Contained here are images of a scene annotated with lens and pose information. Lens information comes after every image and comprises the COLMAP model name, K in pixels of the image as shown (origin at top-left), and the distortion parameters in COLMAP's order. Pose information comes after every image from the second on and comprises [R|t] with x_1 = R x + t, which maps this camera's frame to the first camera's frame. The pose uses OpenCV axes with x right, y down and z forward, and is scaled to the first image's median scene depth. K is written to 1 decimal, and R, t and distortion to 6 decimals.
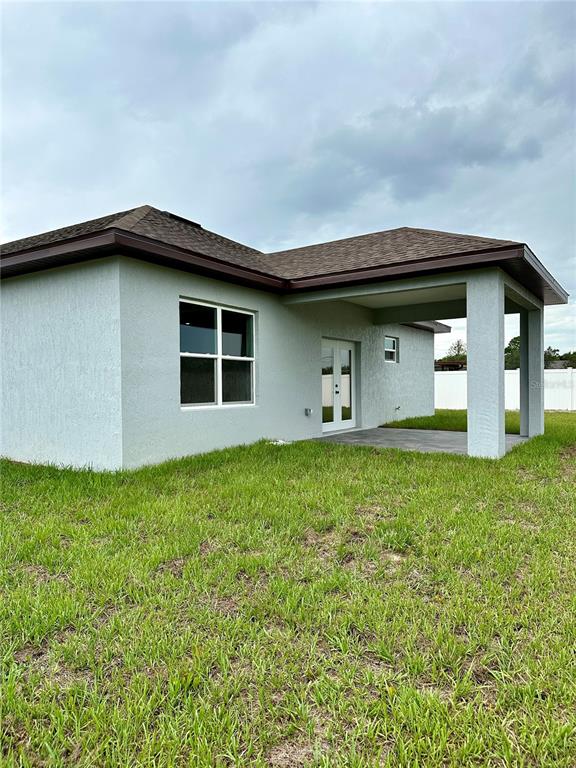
lens RADIAL K [[536.6, 0, 288.0], [0, 536.6, 384.0], [0, 0, 1]] dist [0.133970, -0.188675]
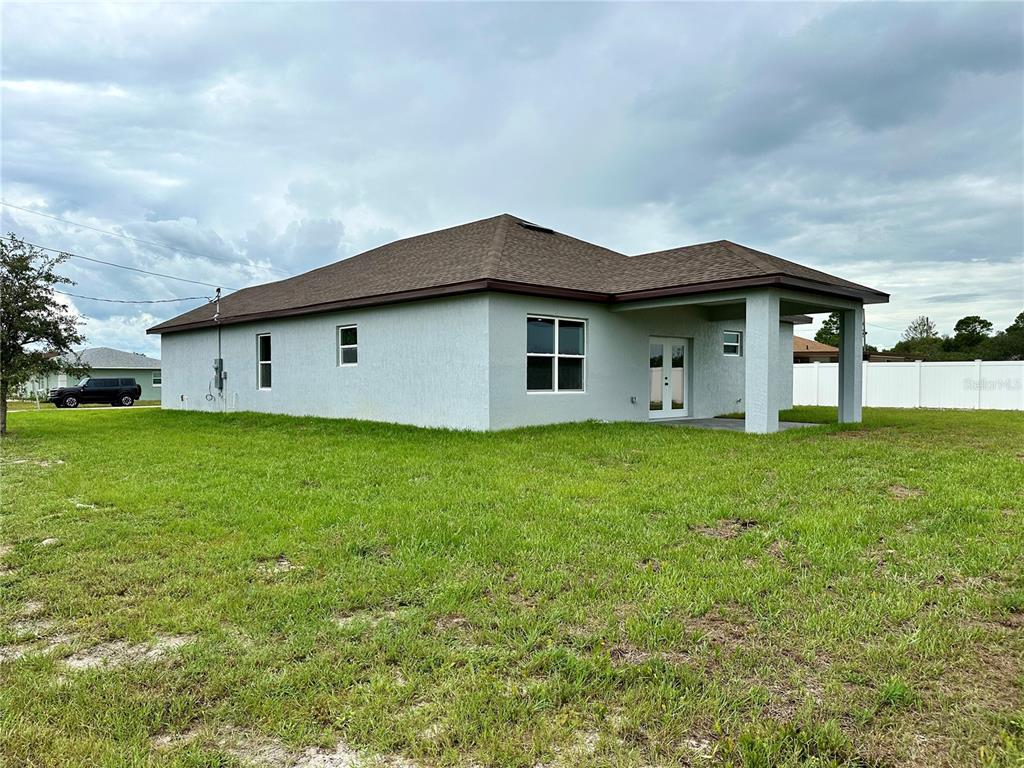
lens RADIAL K [[715.5, 0, 506.5], [0, 715.5, 380.6], [0, 0, 1]] dist [0.133970, -0.188675]
pose [[0.970022, 0.009814, -0.242819, 0.173707], [-0.008162, 0.999936, 0.007806, -0.000800], [0.242880, -0.005590, 0.970040, -0.710255]]
